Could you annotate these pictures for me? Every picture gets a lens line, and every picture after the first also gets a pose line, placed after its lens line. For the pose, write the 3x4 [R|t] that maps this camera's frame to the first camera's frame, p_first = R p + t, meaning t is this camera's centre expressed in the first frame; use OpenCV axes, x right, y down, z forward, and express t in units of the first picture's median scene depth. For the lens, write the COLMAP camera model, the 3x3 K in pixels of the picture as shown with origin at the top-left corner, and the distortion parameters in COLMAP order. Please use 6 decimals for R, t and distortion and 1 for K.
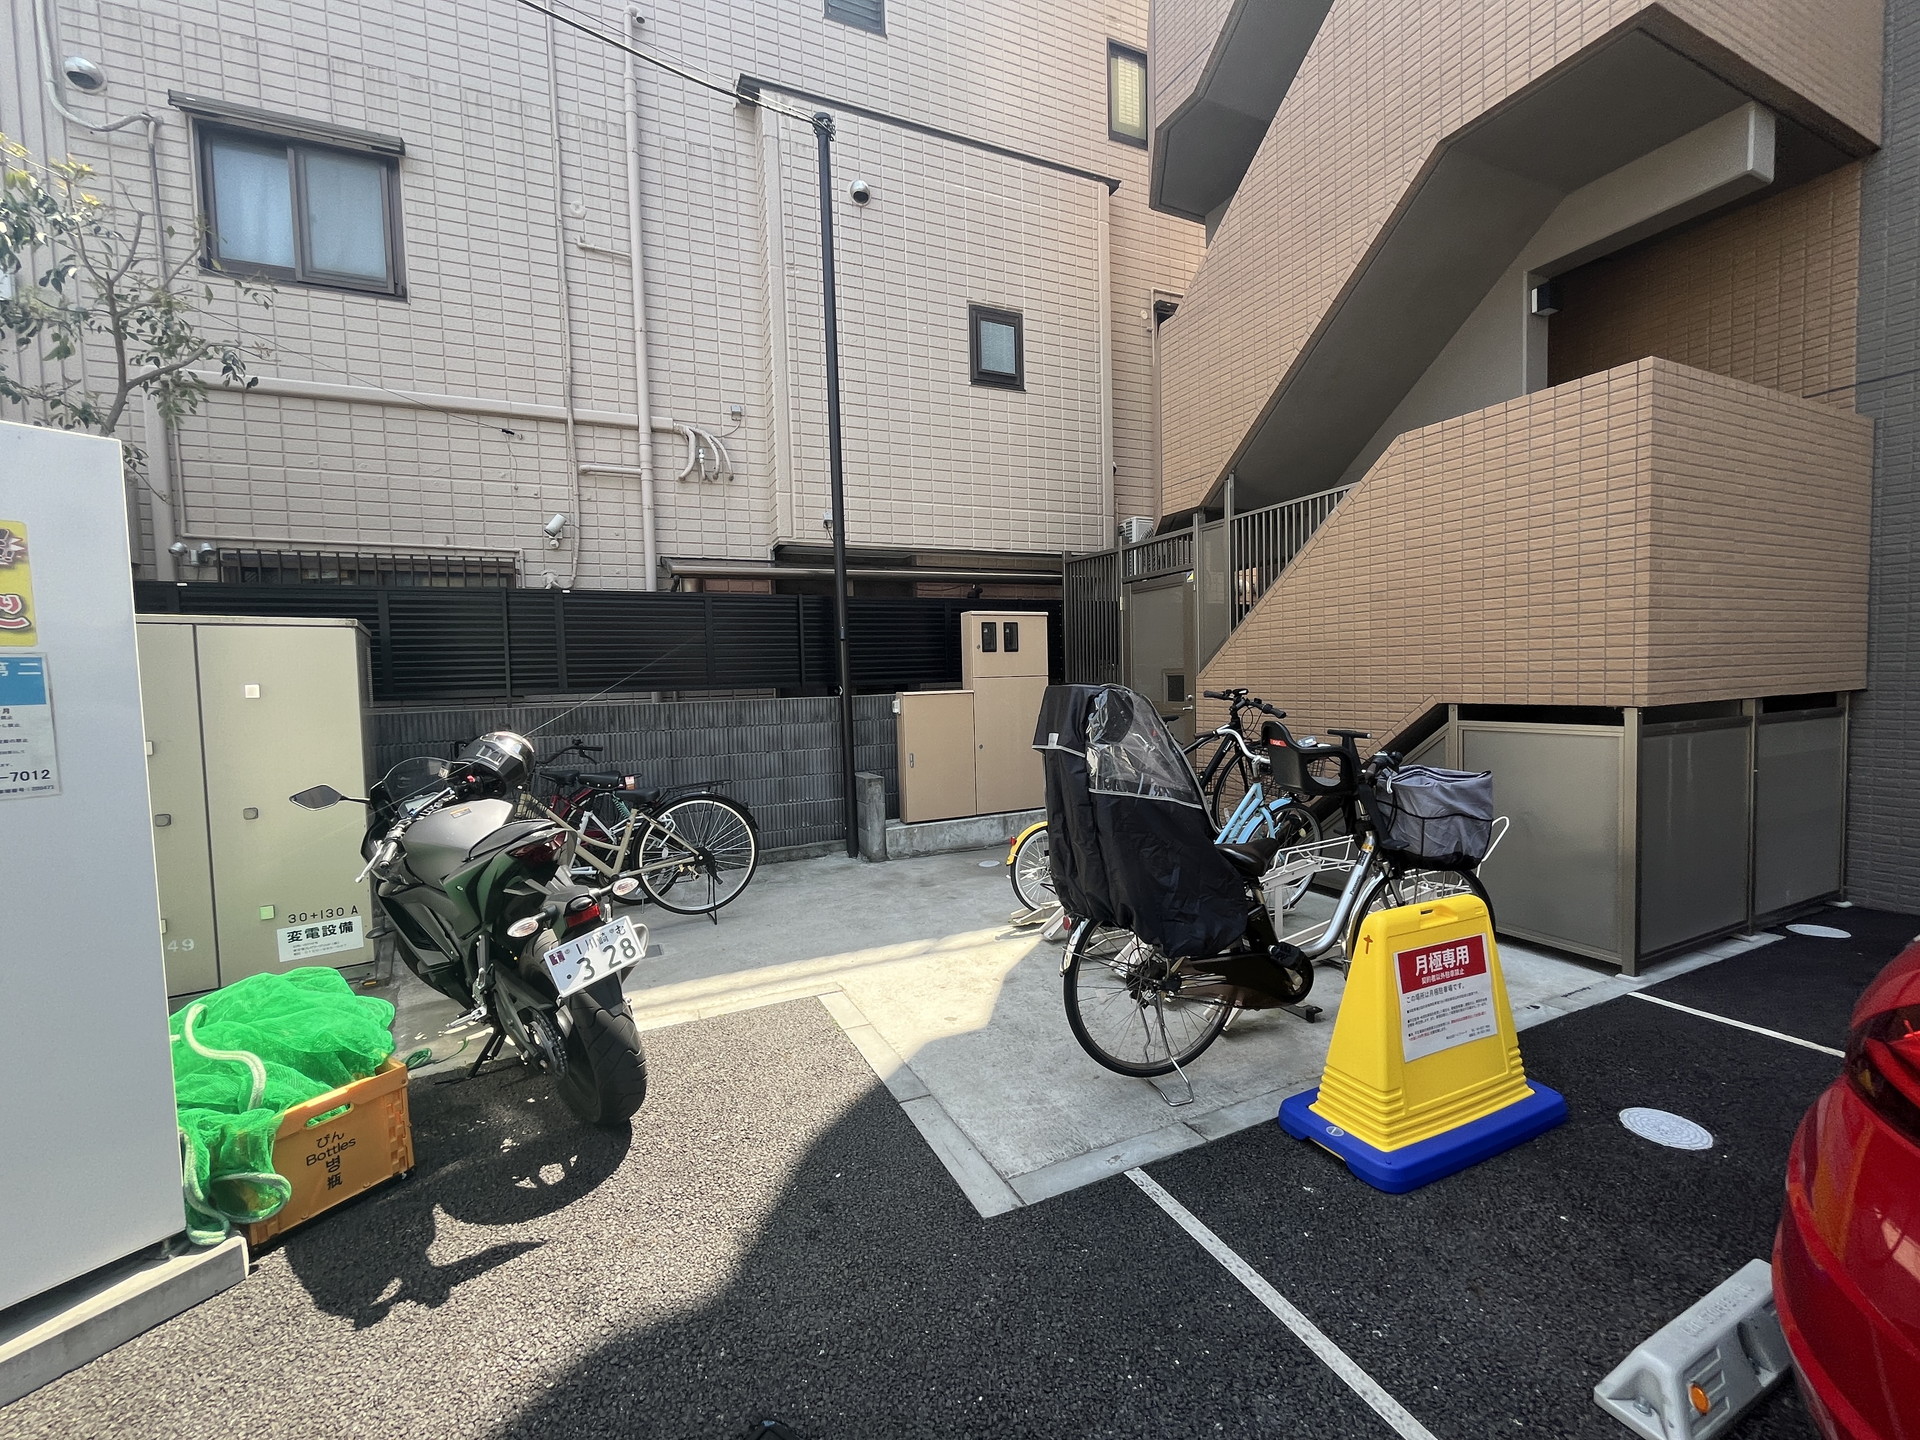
lens RADIAL K [[779.0, 0, 958.4], [0, 779.0, 714.5], [0, 0, 1]] dist [-0.002615, 0.000642]
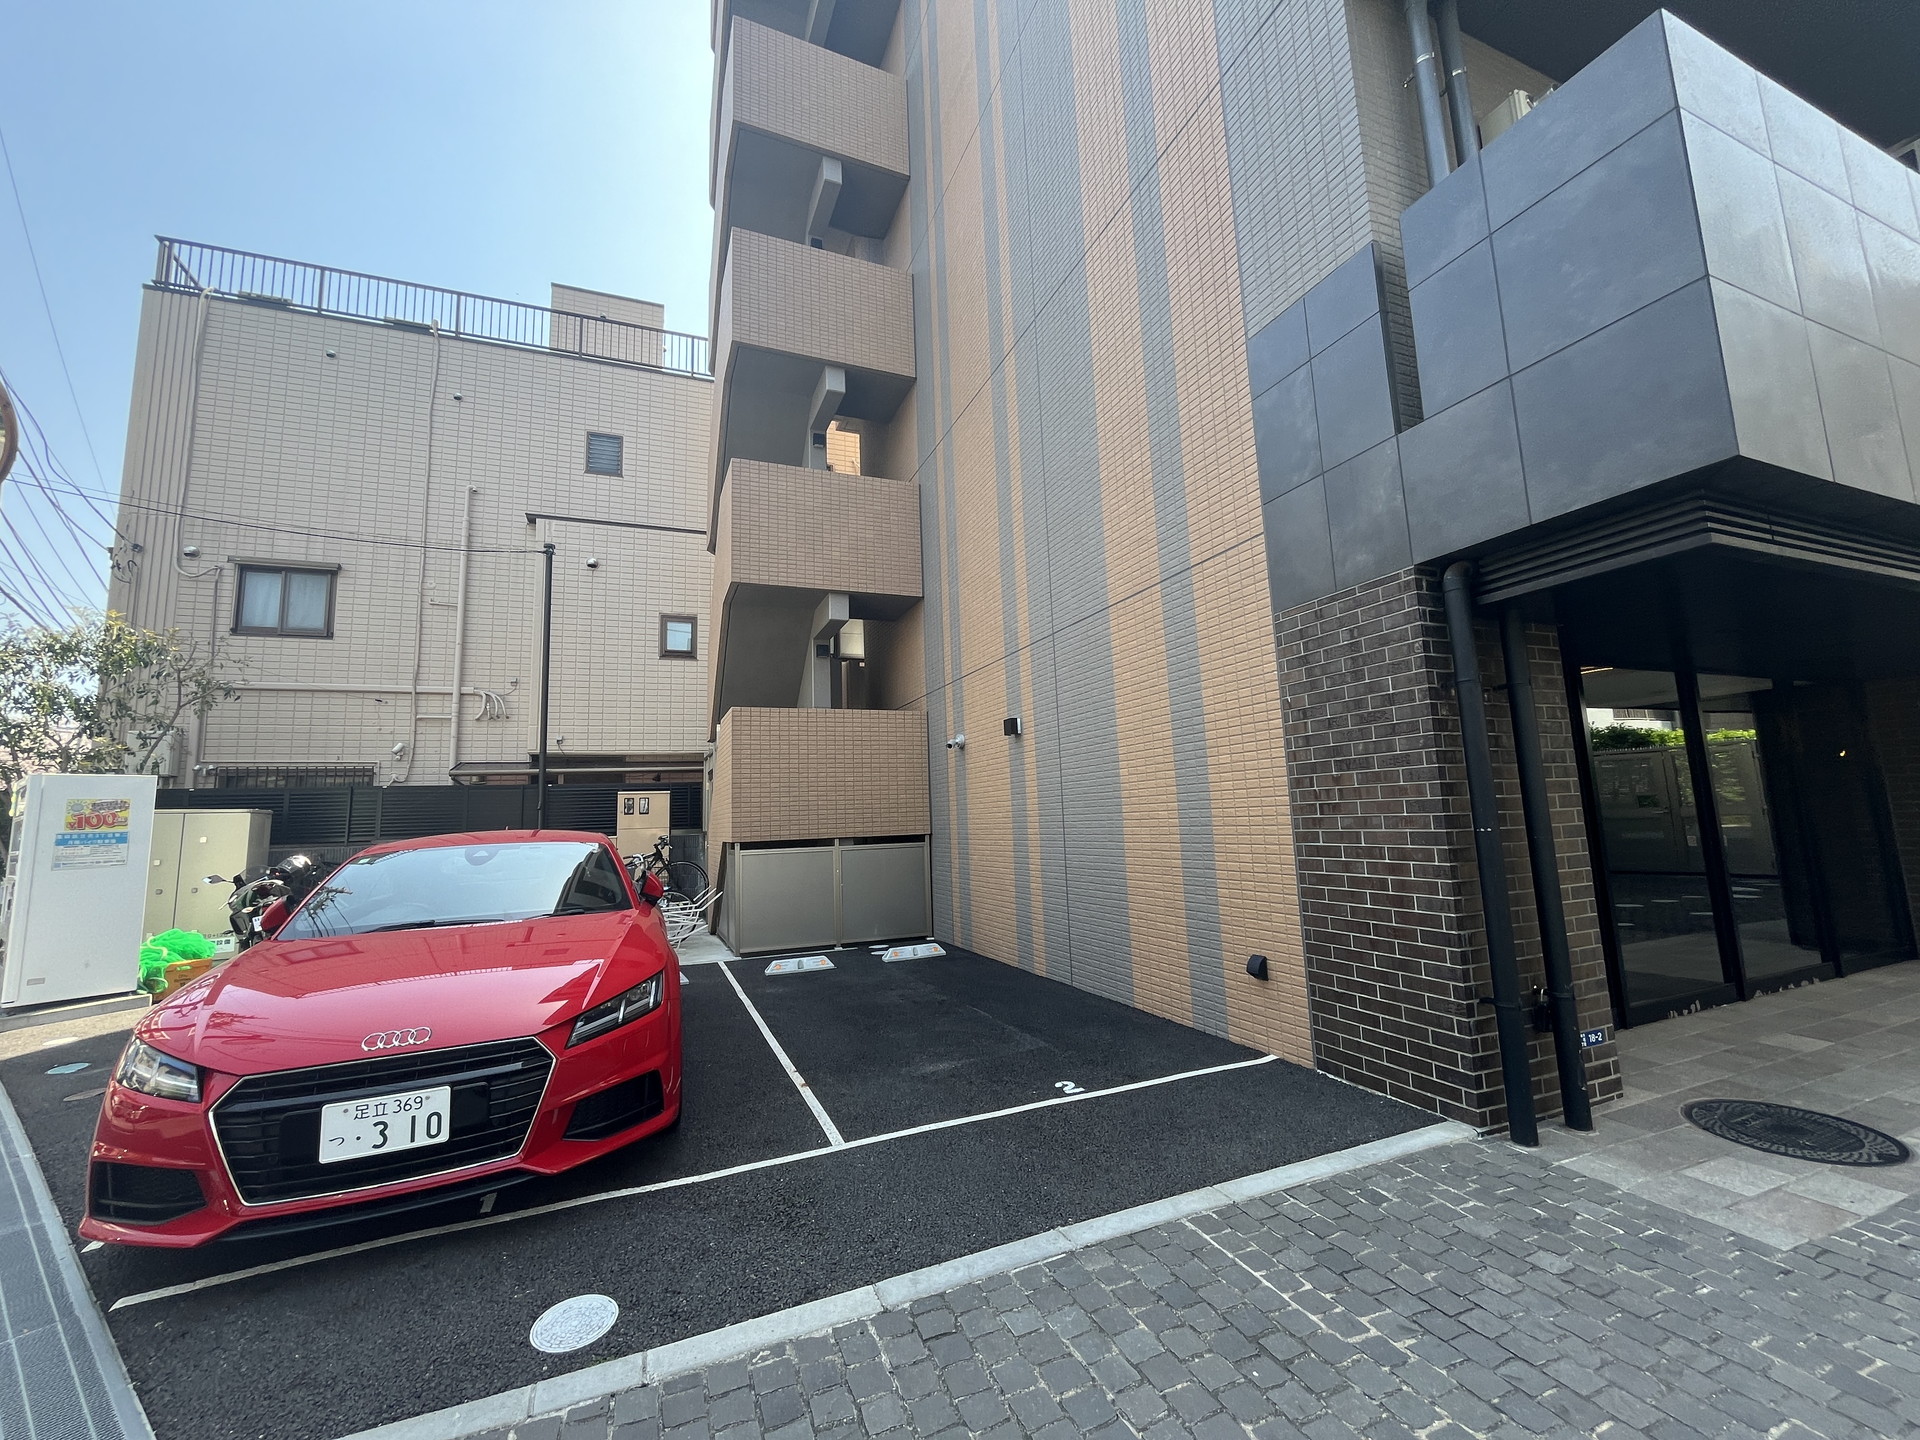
lens RADIAL K [[779.0, 0, 962.1], [0, 779.0, 713.2], [0, 0, 1]] dist [-0.002615, 0.000642]
pose [[0.999201, -0.013128, -0.037746, 0.962144], [0.006101, 0.983546, -0.180555, 0.020609], [0.039495, 0.180181, 0.982840, -0.846005]]
